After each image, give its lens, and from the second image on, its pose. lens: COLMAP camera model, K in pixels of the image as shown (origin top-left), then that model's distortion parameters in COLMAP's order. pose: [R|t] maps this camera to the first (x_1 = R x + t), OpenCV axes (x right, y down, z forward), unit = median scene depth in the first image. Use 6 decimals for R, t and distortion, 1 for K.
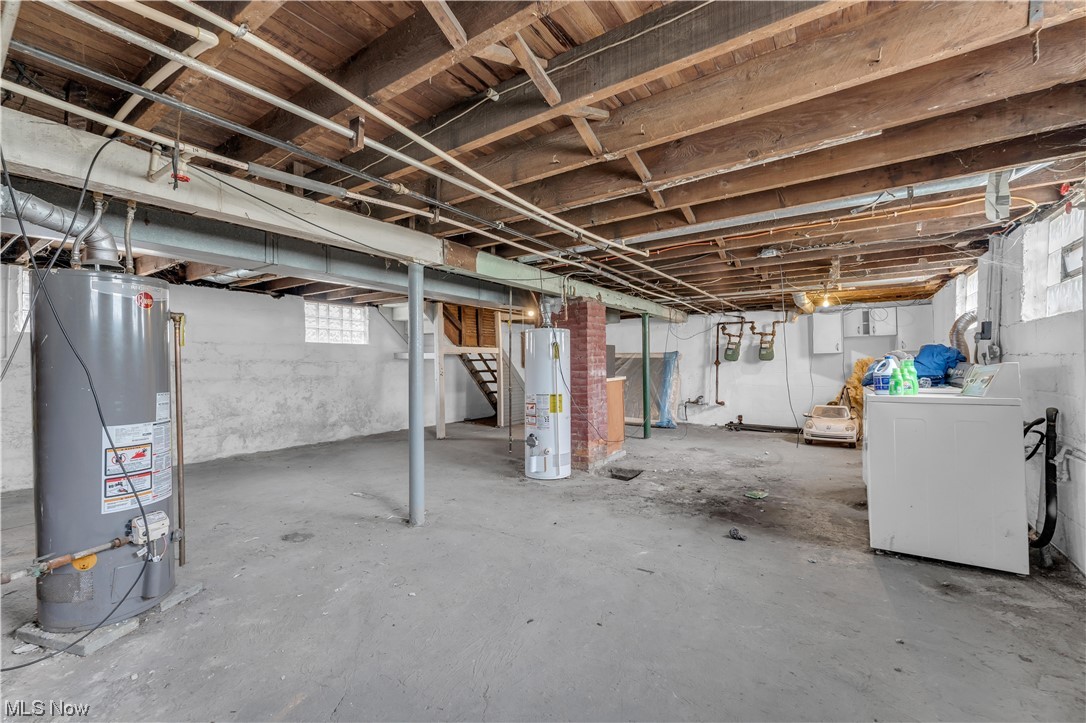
lens RADIAL K [[440.3, 0, 539.5], [0, 440.3, 366.5], [0, 0, 1]] dist [0.001810, -0.000616]
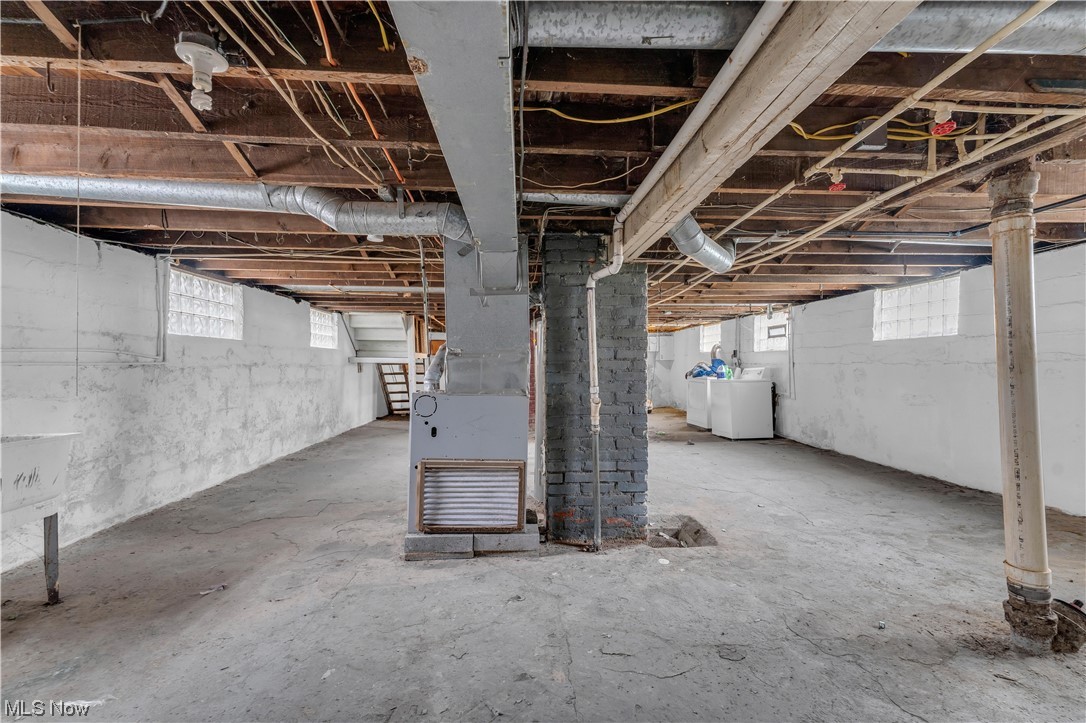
lens RADIAL K [[440.3, 0, 543.5], [0, 440.3, 359.1], [0, 0, 1]] dist [0.001810, -0.000616]
pose [[0.787714, 0.011026, 0.615942, -0.772518], [0.003983, 0.999728, -0.022989, -0.000154], [-0.616028, 0.020562, 0.787456, -0.155360]]
